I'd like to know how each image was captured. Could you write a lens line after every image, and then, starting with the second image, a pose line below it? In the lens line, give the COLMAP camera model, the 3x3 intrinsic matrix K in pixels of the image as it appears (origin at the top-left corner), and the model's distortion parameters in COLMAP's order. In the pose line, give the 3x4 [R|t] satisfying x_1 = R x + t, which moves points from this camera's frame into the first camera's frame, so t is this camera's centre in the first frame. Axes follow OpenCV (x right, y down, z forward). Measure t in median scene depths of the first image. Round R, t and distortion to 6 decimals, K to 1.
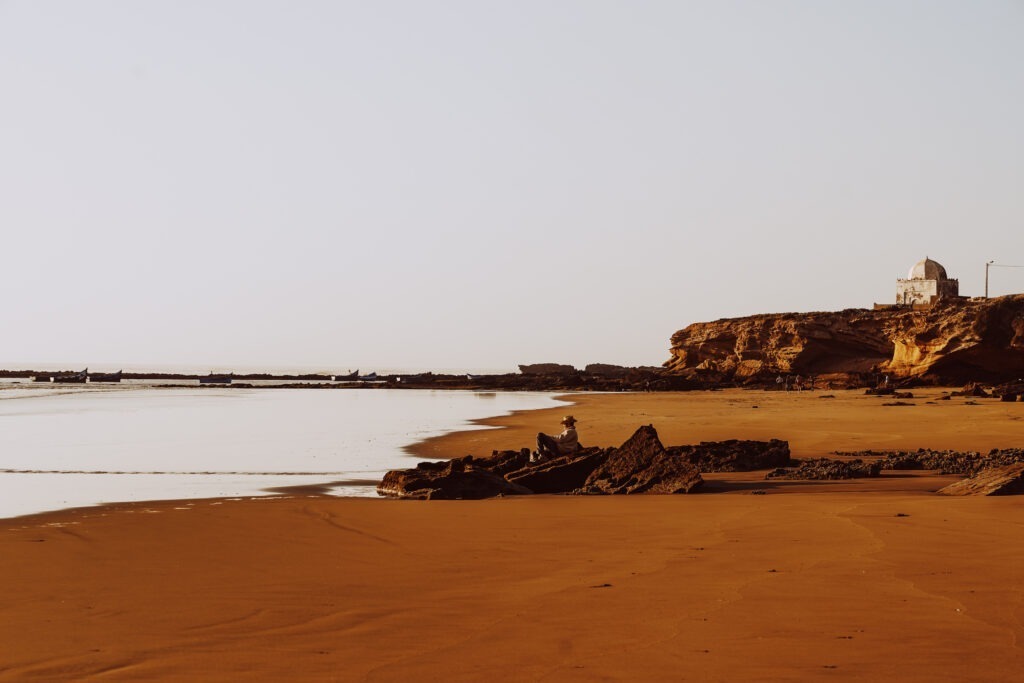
lens RADIAL K [[2079.5, 0, 512.0], [0, 2079.5, 341.5], [0, 0, 1]] dist [-0.313199, 0.101785]
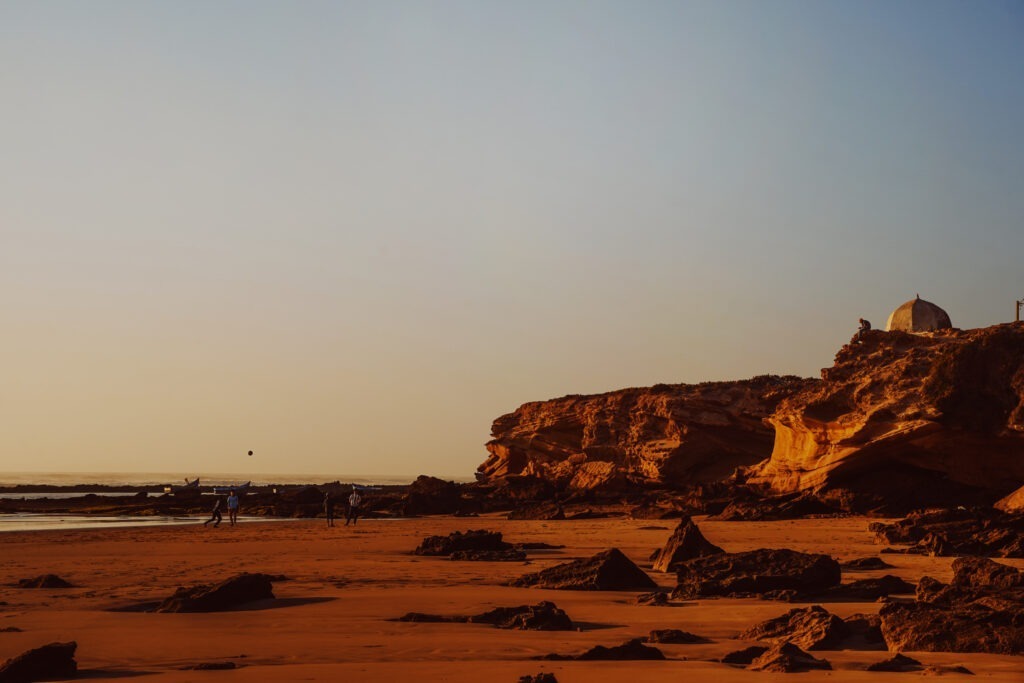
lens RADIAL K [[2047.4, 0, 512.0], [0, 2047.4, 341.5], [0, 0, 1]] dist [0.195622, -0.017165]
pose [[0.998718, 0.000103, -0.050614, 0.122059], [-0.002810, 0.998569, -0.053408, 0.006044], [0.050536, 0.053481, 0.997289, 0.413140]]
